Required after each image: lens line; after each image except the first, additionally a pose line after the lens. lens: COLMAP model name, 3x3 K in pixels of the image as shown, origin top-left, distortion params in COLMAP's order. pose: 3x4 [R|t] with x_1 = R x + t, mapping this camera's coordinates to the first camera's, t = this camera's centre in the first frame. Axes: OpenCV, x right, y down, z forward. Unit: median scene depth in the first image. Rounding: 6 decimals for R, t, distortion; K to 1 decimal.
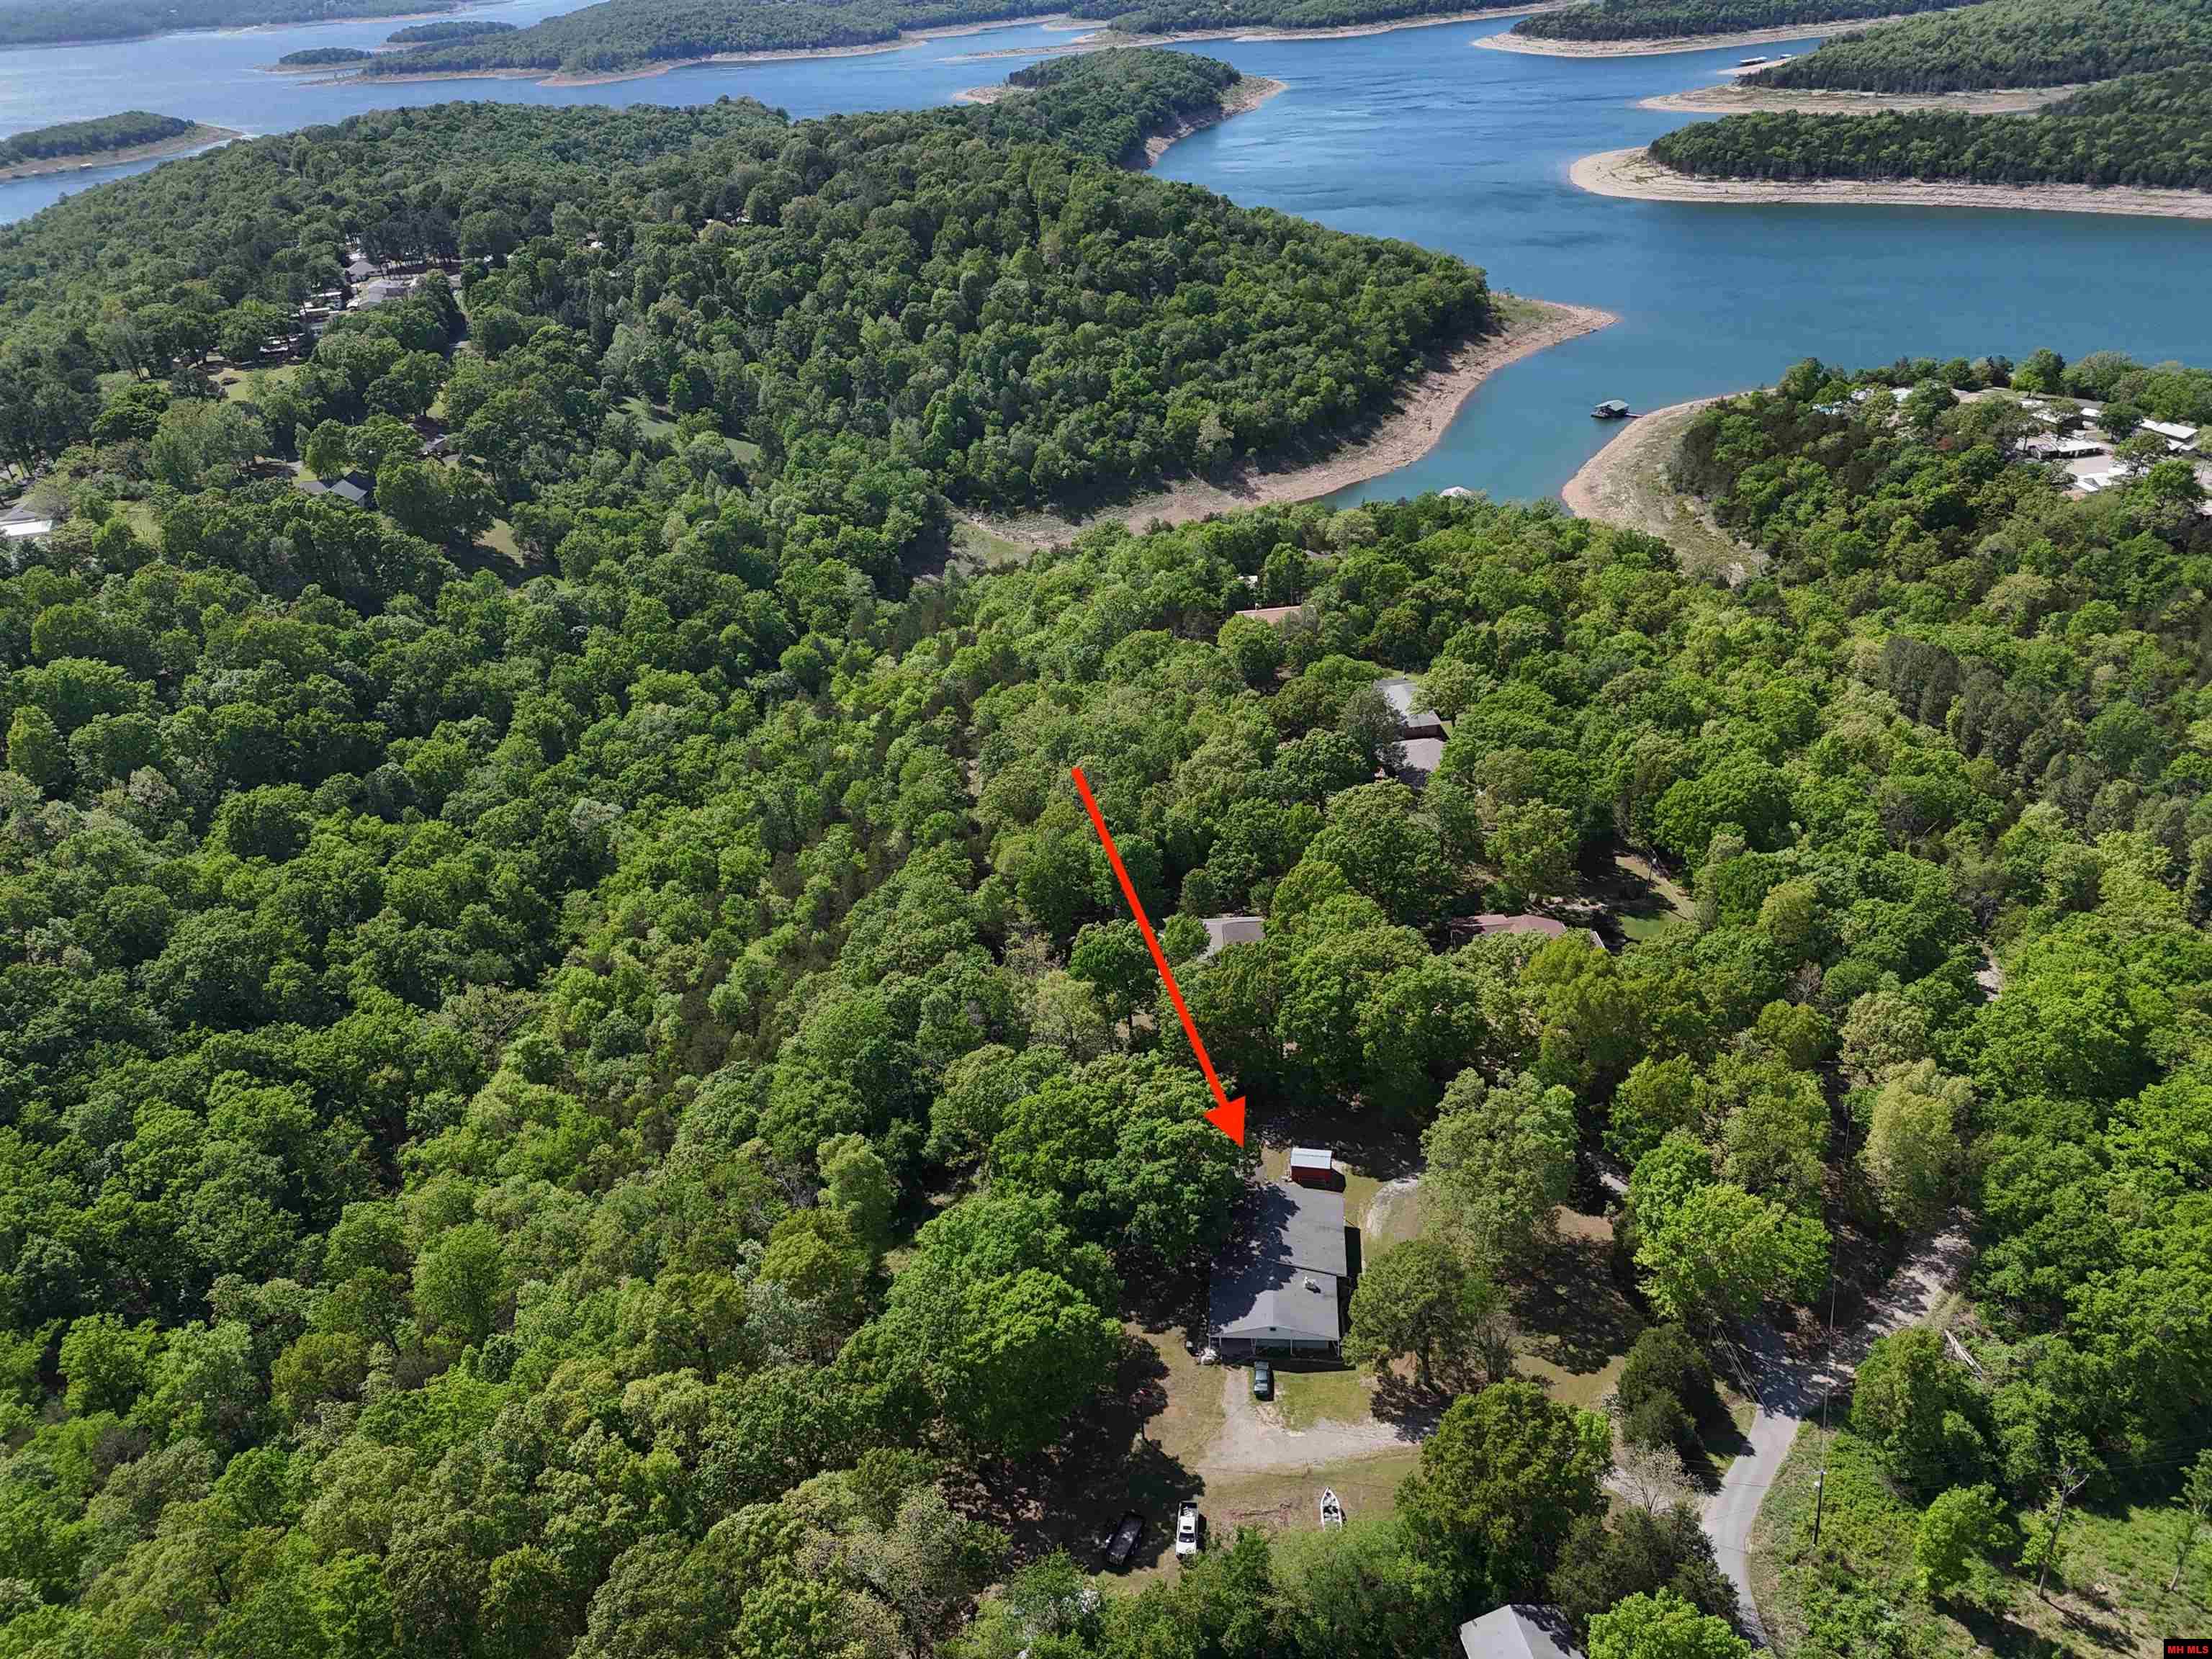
lens RADIAL K [[1635.2, 0, 1120.4], [0, 1635.2, 835.4], [0, 0, 1]] dist [0.056453, -0.038626]
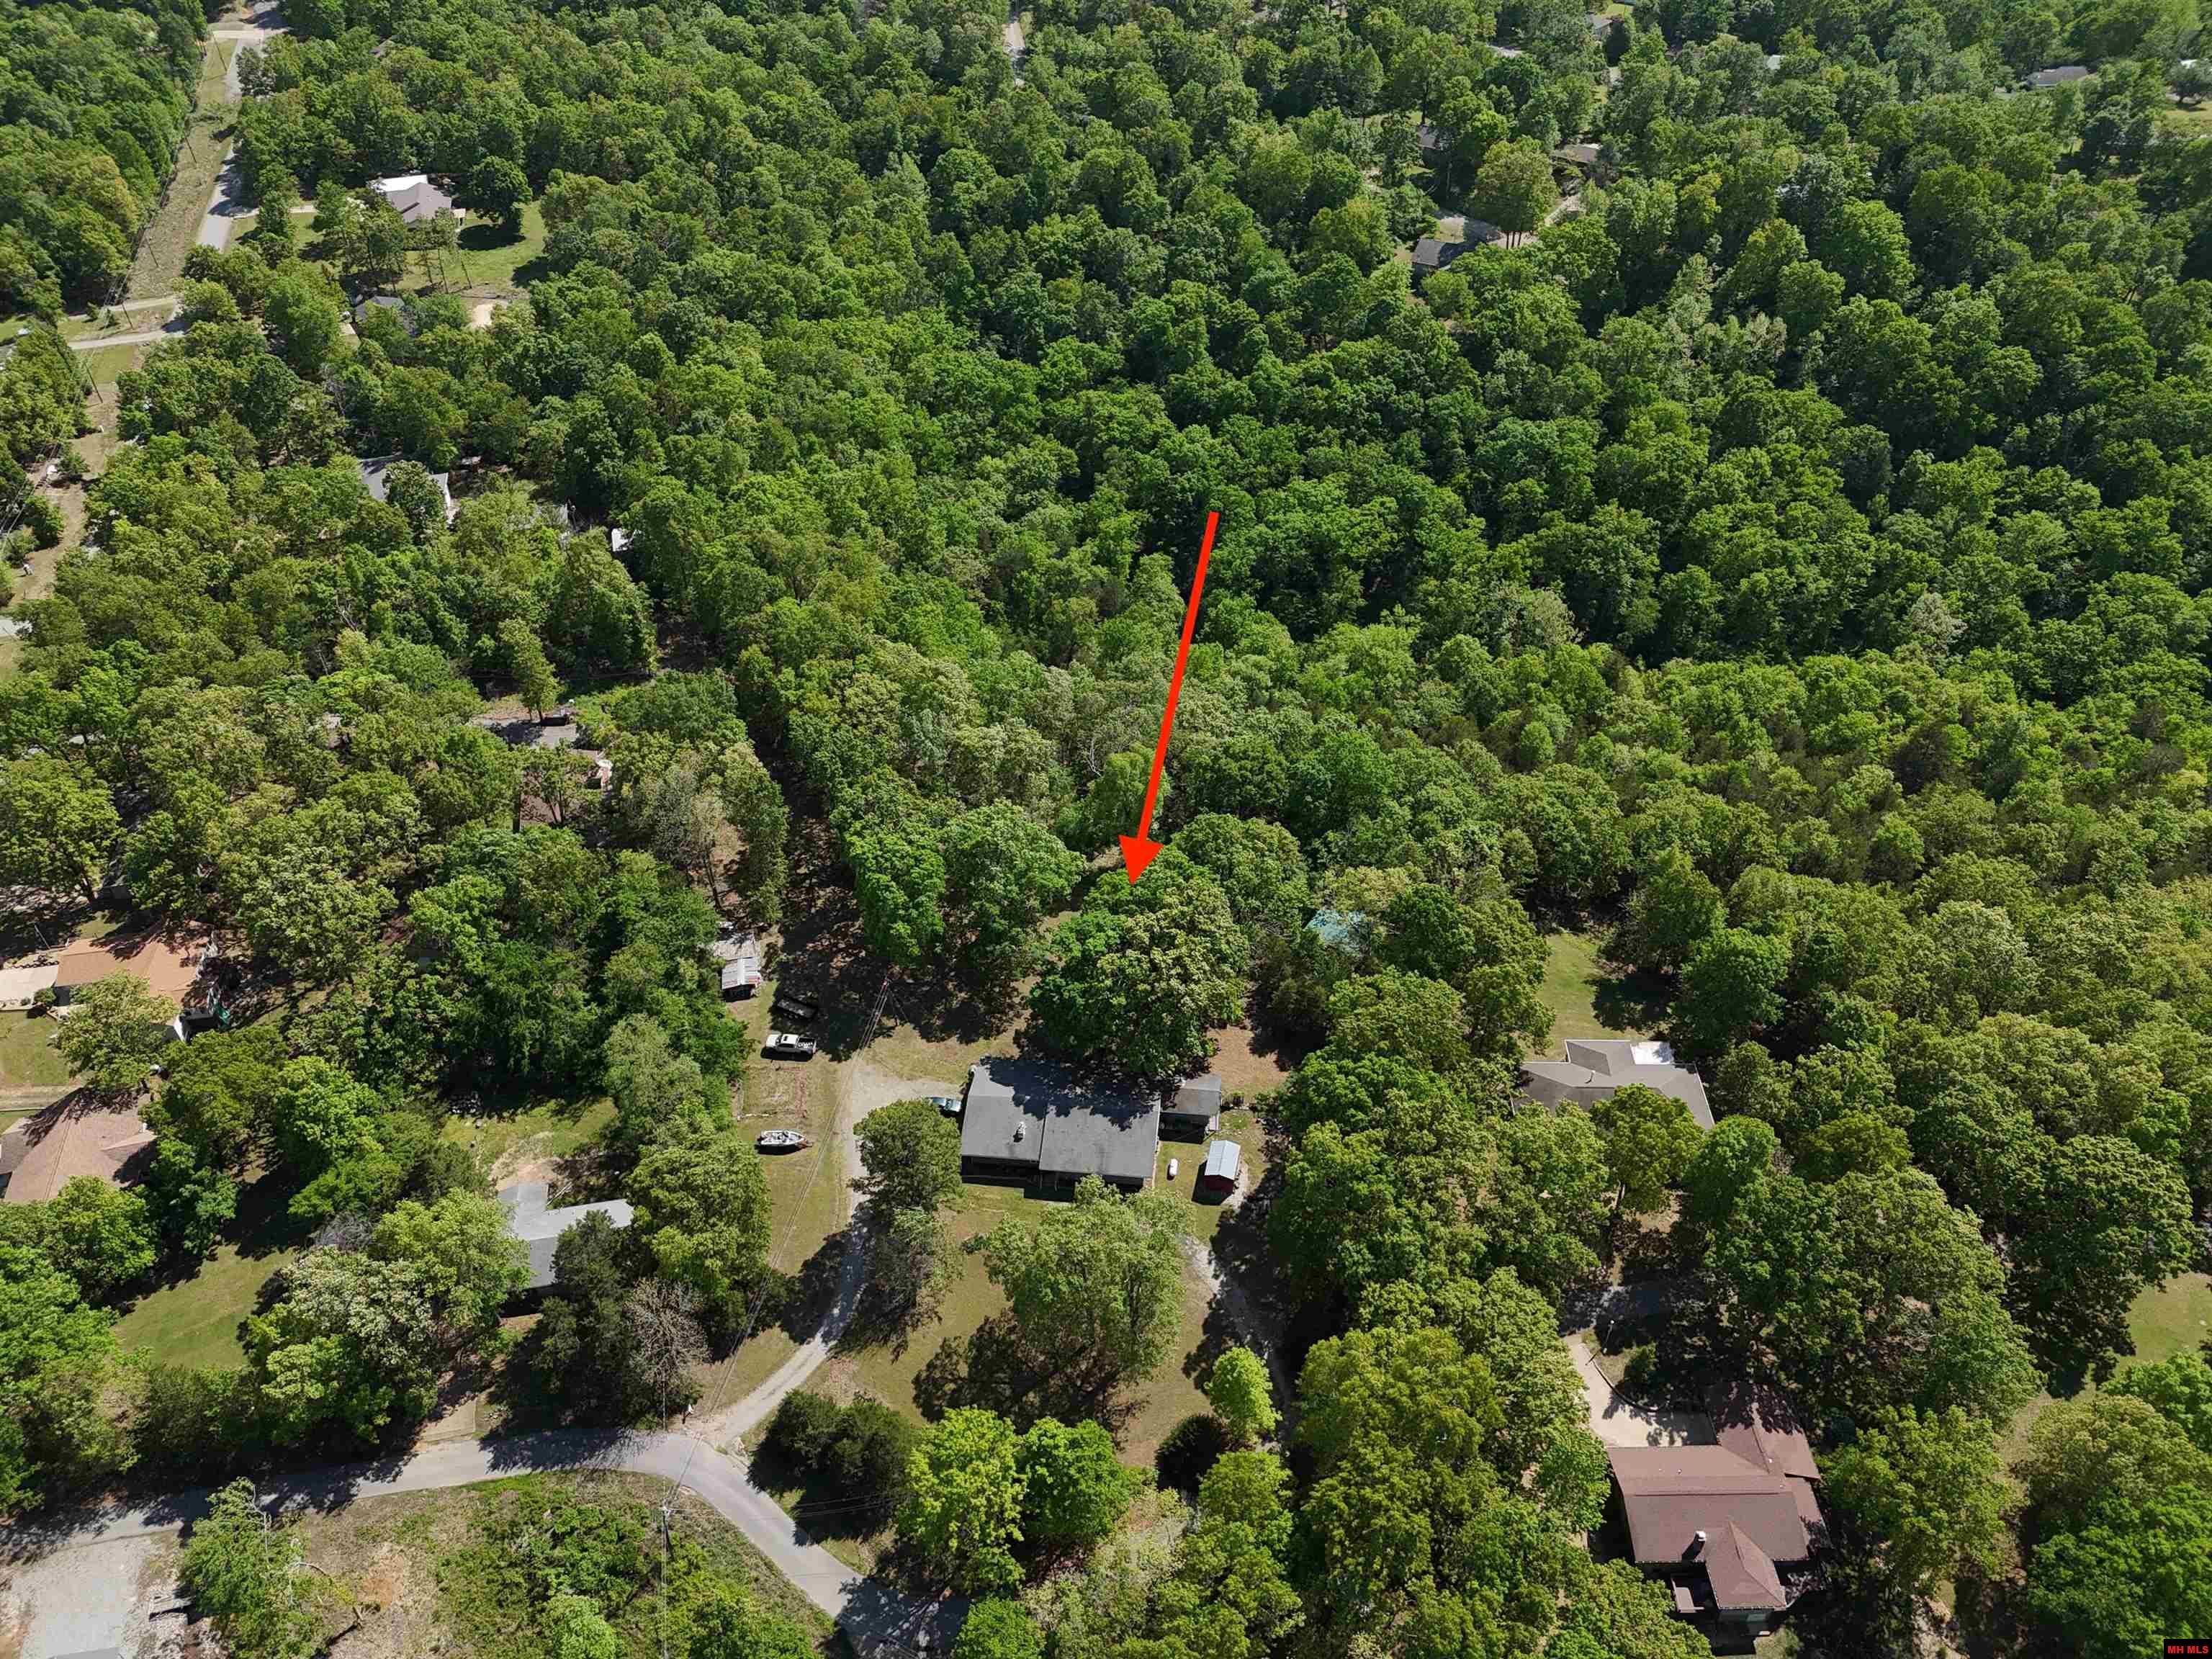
lens RADIAL K [[1635.2, 0, 1120.4], [0, 1635.2, 835.4], [0, 0, 1]] dist [0.056453, -0.038626]
pose [[-0.034974, 0.695624, -0.717554, 0.609114], [-0.474599, 0.620306, 0.624481, -0.426869], [0.879507, 0.362391, 0.308448, 0.582963]]
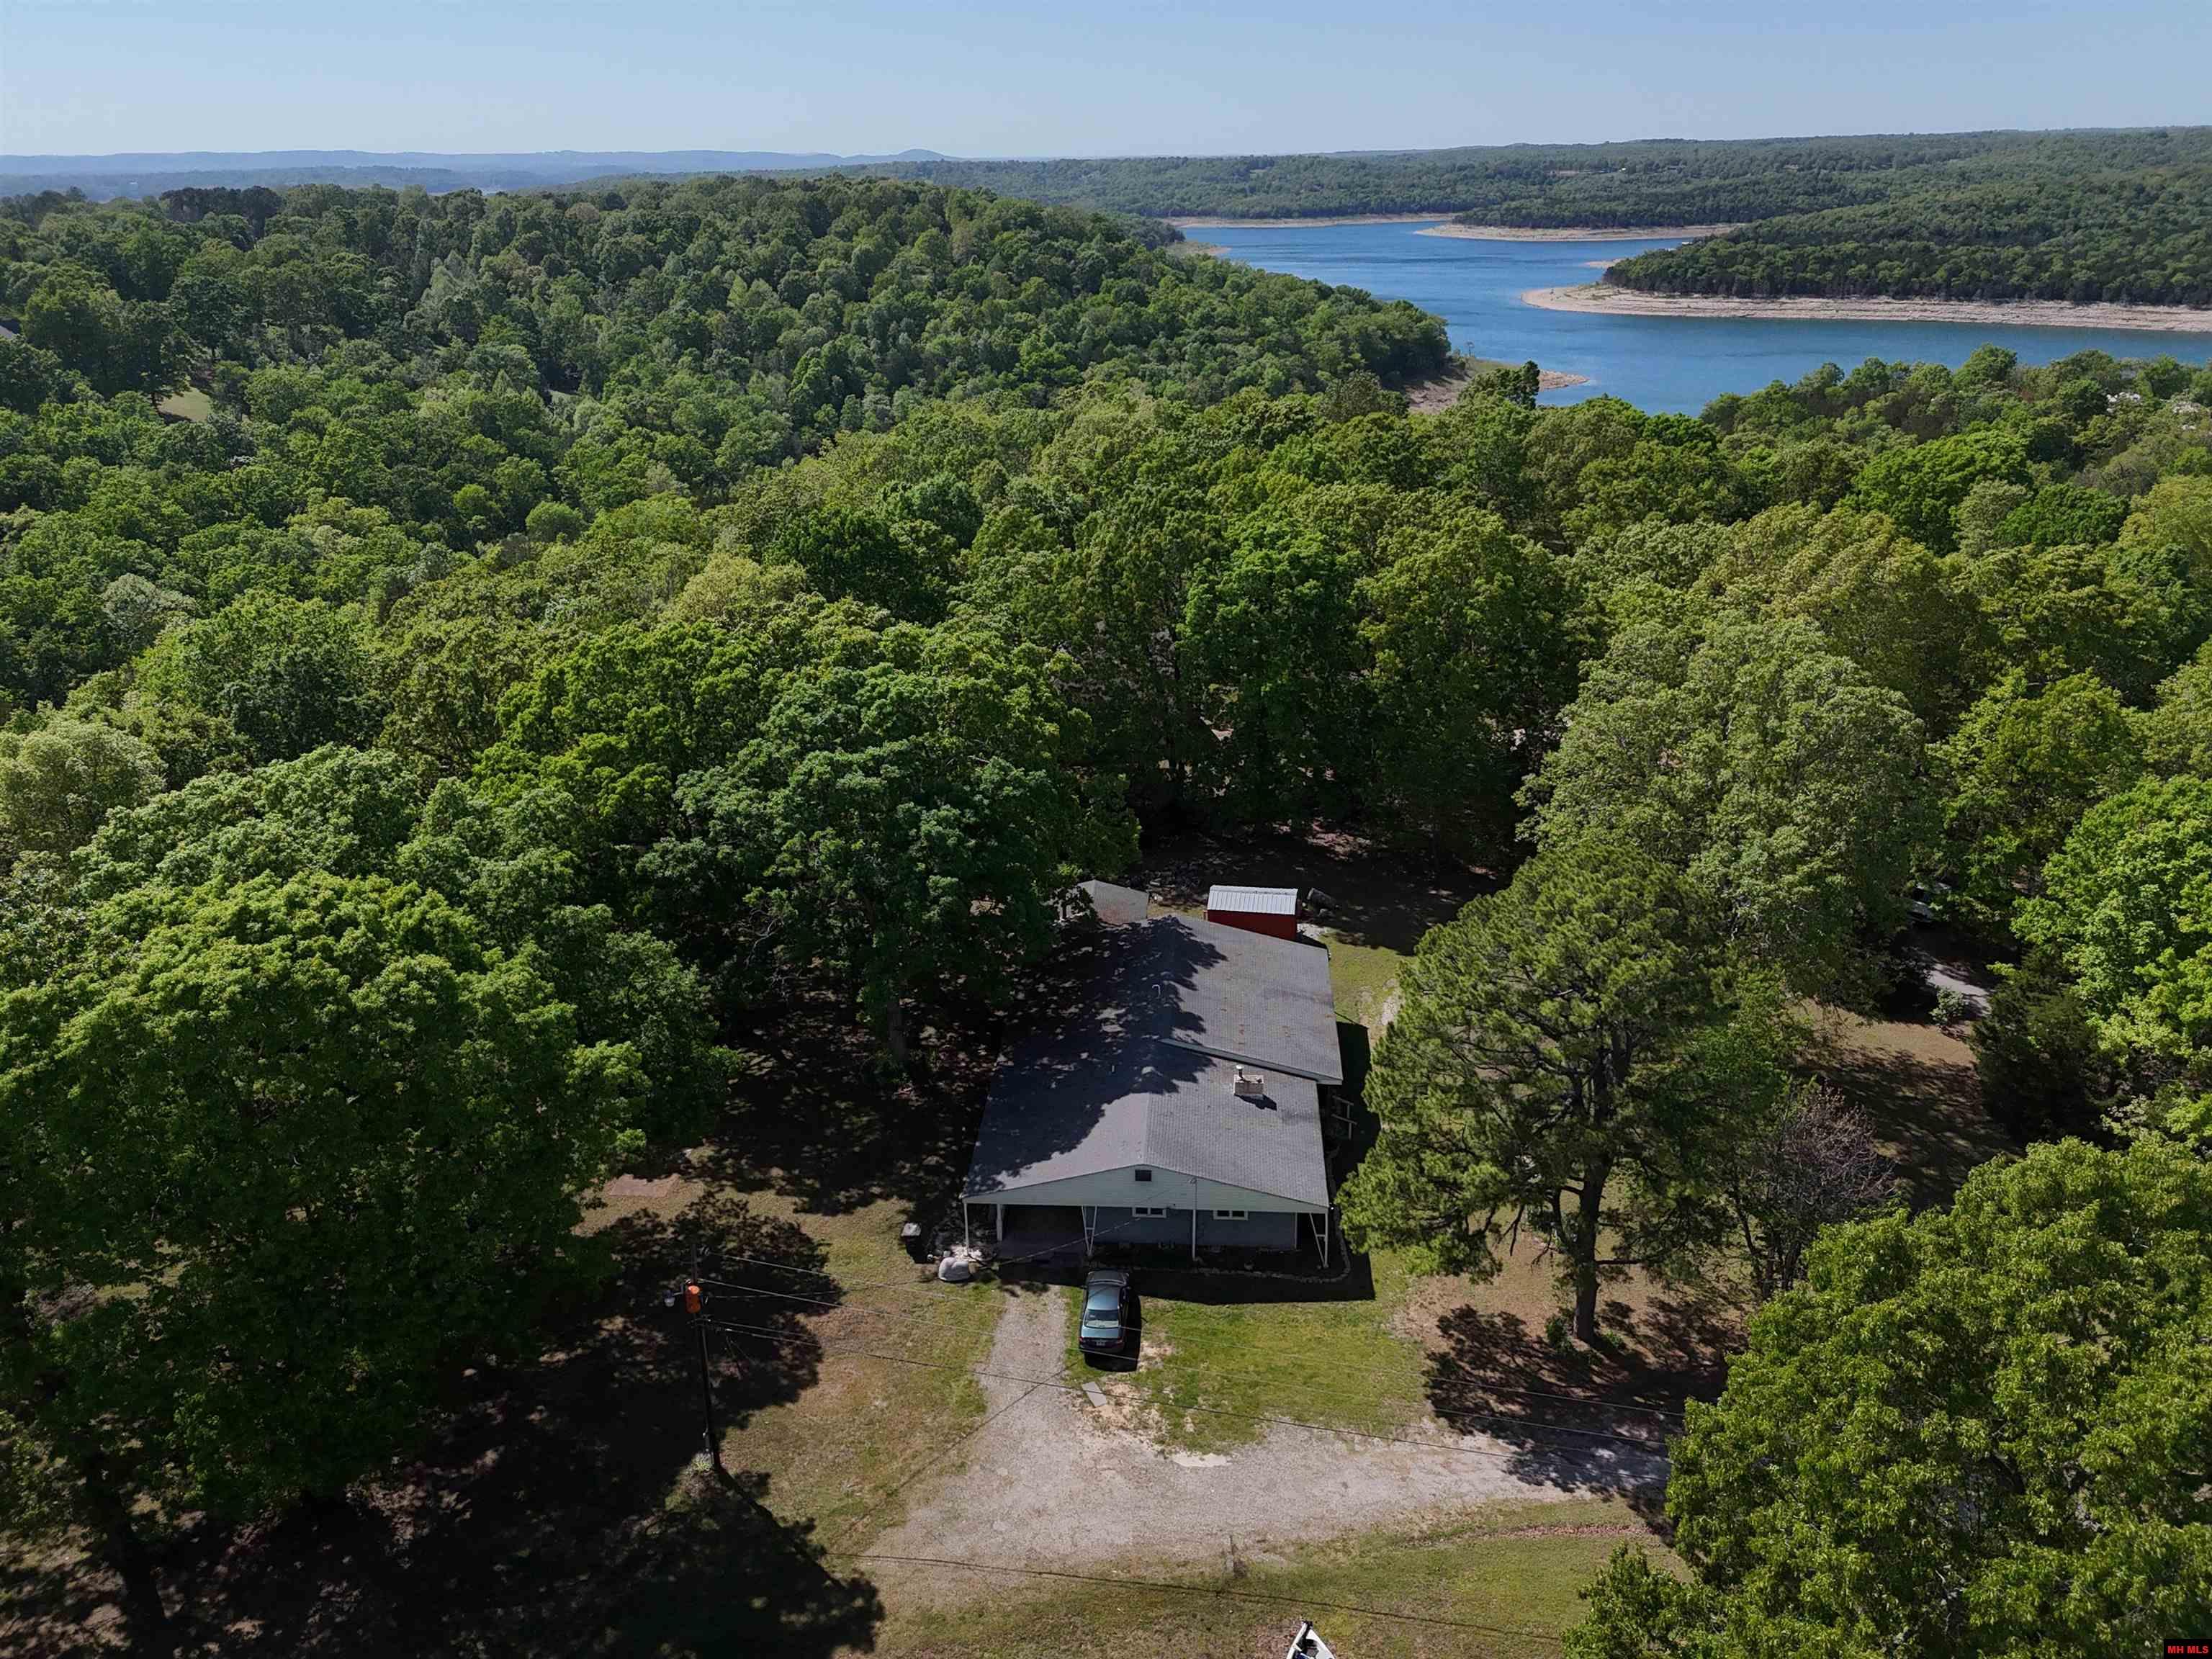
lens RADIAL K [[1635.2, 0, 1120.4], [0, 1635.2, 835.4], [0, 0, 1]] dist [0.056453, -0.038626]
pose [[0.998443, 0.037942, 0.040893, 0.059001], [-0.032234, 0.990701, -0.132183, 0.228904], [-0.045528, 0.130659, 0.990381, 0.535532]]
